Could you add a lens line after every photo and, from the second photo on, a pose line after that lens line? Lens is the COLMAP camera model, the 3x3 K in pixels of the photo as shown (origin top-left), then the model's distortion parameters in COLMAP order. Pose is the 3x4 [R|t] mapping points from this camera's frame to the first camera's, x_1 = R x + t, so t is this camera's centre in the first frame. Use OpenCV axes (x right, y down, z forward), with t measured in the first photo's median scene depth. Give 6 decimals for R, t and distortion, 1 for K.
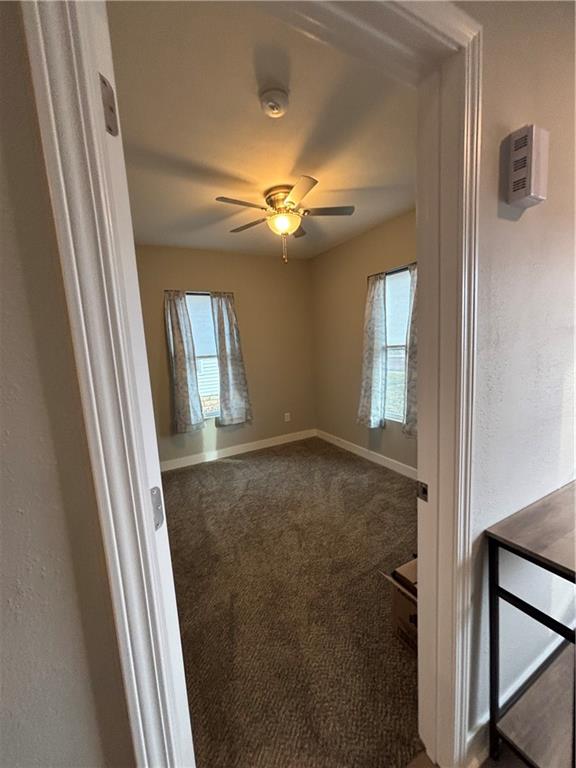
lens RADIAL K [[307.5, 0, 289.9], [0, 307.5, 384.4], [0, 0, 1]] dist [-0.001264, 0.000376]
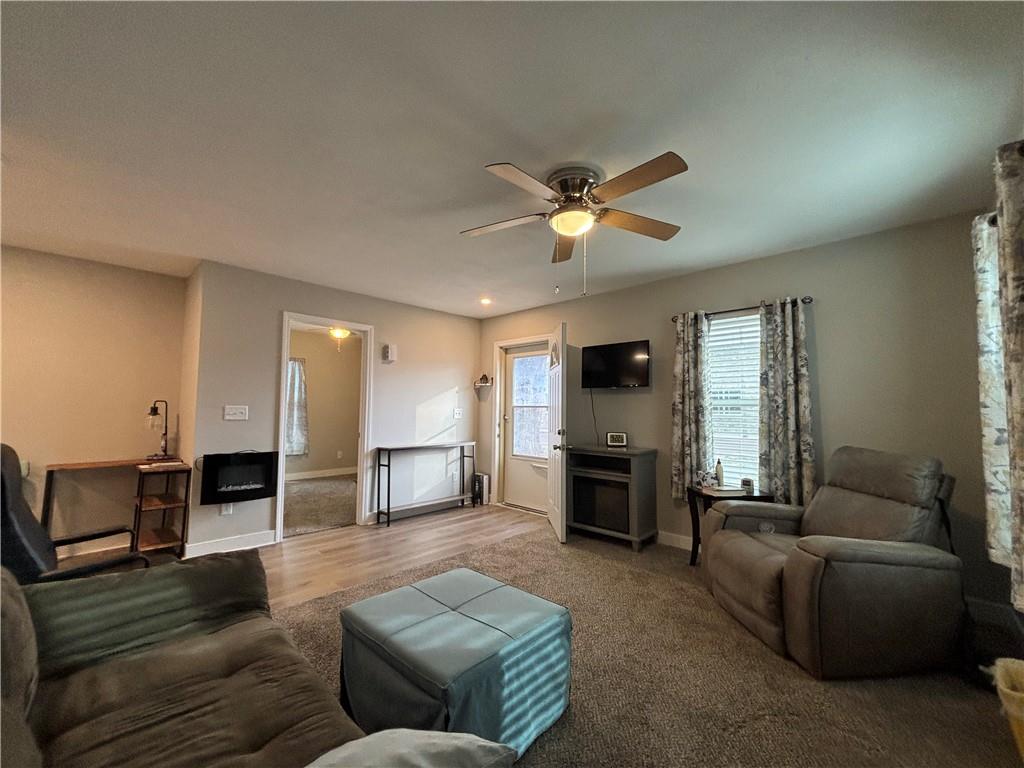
lens RADIAL K [[410.1, 0, 513.0], [0, 410.1, 384.7], [0, 0, 1]] dist [-0.001264, 0.000376]
pose [[0.949977, 0.081338, 0.301543, 0.159653], [-0.019489, 0.979049, -0.202690, 0.174655], [-0.311711, 0.186674, 0.931659, -0.999828]]
